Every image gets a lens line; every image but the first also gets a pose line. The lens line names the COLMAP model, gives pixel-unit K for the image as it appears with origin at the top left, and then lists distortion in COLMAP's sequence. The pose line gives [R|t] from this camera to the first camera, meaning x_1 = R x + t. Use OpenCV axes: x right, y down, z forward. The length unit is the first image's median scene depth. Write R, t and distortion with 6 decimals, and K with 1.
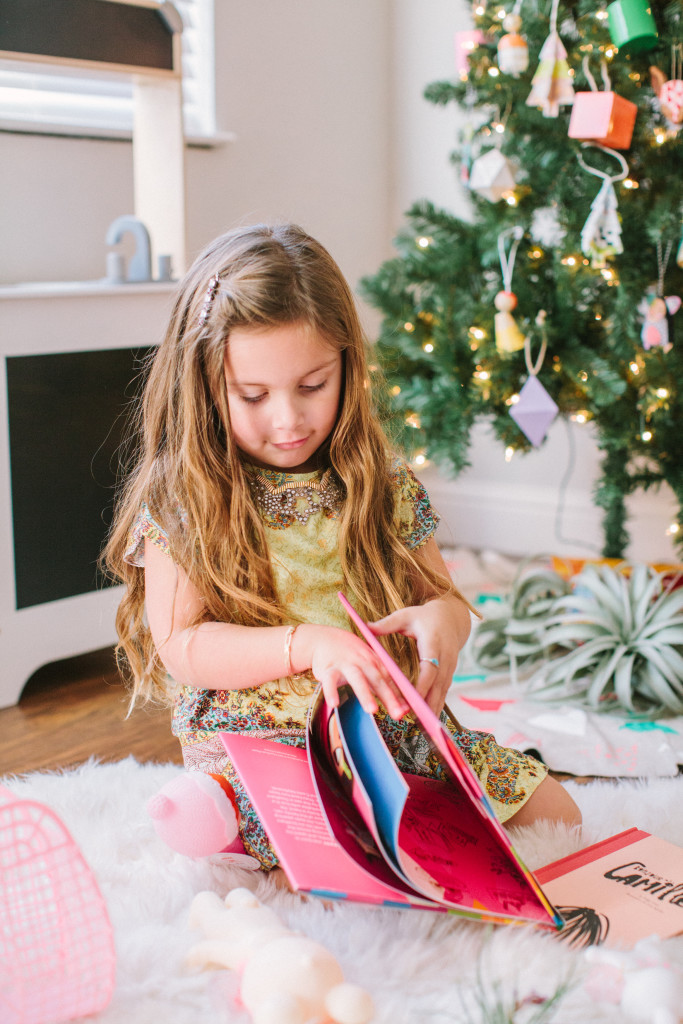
lens RADIAL K [[1514.2, 0, 343.2], [0, 1514.2, 504.0], [0, 0, 1]] dist [-0.140071, 0.000000]
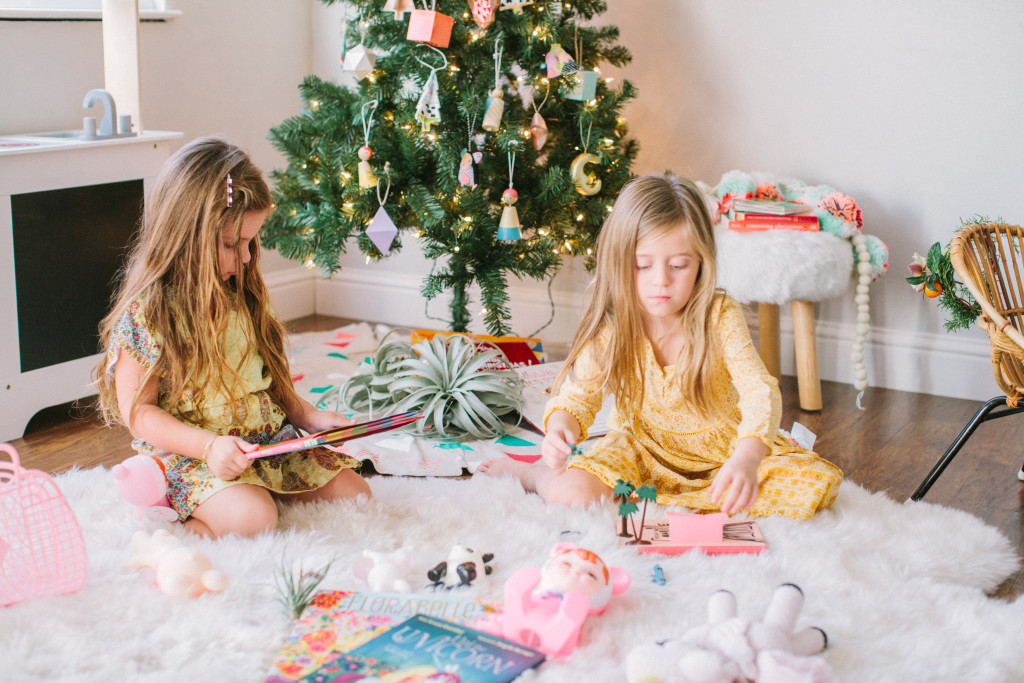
lens RADIAL K [[1514.2, 0, 503.1], [0, 1514.2, 348.5], [0, 0, 1]] dist [-0.140071, 0.000000]
pose [[0.994236, -0.008672, 0.106860, 0.085576], [0.003018, 0.998592, 0.052961, -0.025338], [-0.107168, -0.052334, 0.992863, -0.454796]]
